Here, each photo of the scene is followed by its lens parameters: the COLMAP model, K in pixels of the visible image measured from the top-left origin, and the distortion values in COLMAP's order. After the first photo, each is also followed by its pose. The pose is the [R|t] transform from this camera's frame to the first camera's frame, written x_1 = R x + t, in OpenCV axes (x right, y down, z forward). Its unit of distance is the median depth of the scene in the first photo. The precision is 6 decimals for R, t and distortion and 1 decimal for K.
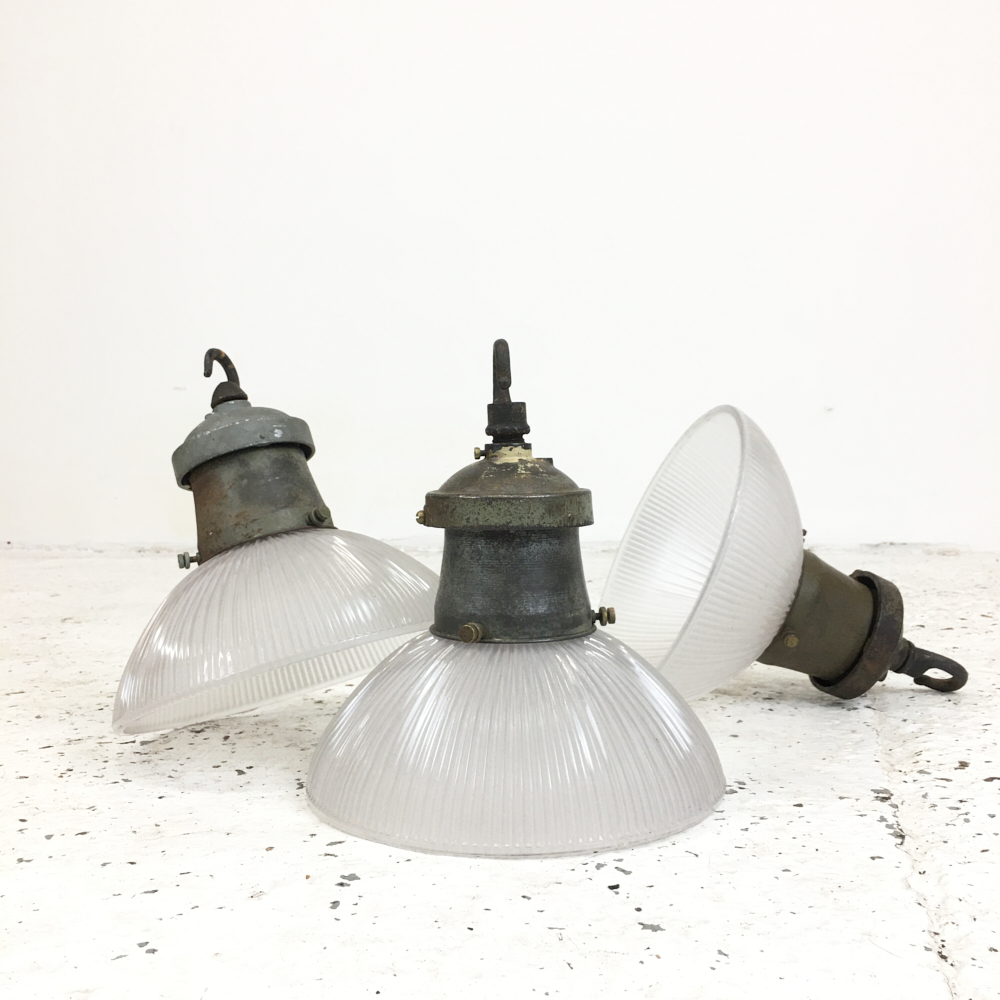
lens RADIAL K [[1138.4, 0, 500.7], [0, 1138.4, 500.0], [0, 0, 1]] dist [0.035307, 0.000000]
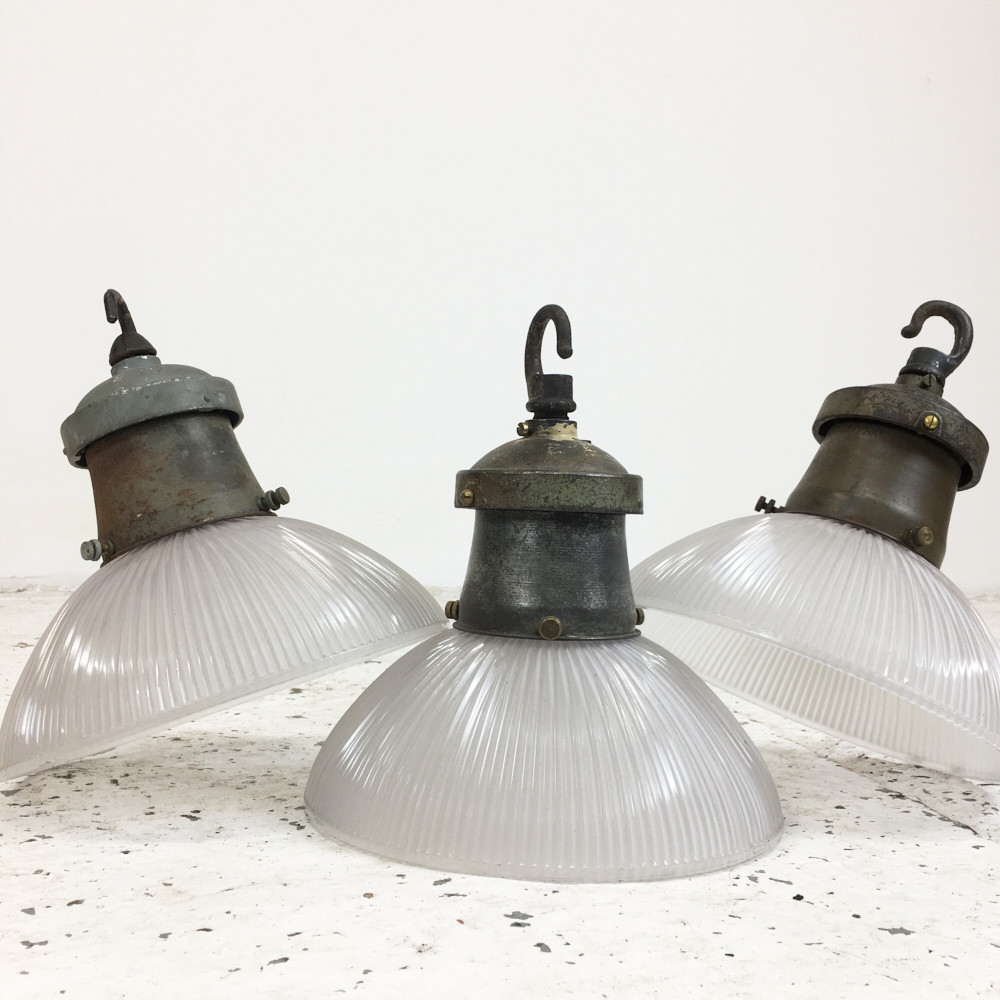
lens RADIAL K [[1138.4, 0, 501.1], [0, 1138.4, 502.0], [0, 0, 1]] dist [0.035307, 0.000000]
pose [[0.913625, 0.048847, 0.403613, -0.389382], [-0.026225, 0.997769, -0.061392, 0.070092], [-0.405711, 0.045505, 0.912868, 0.201694]]
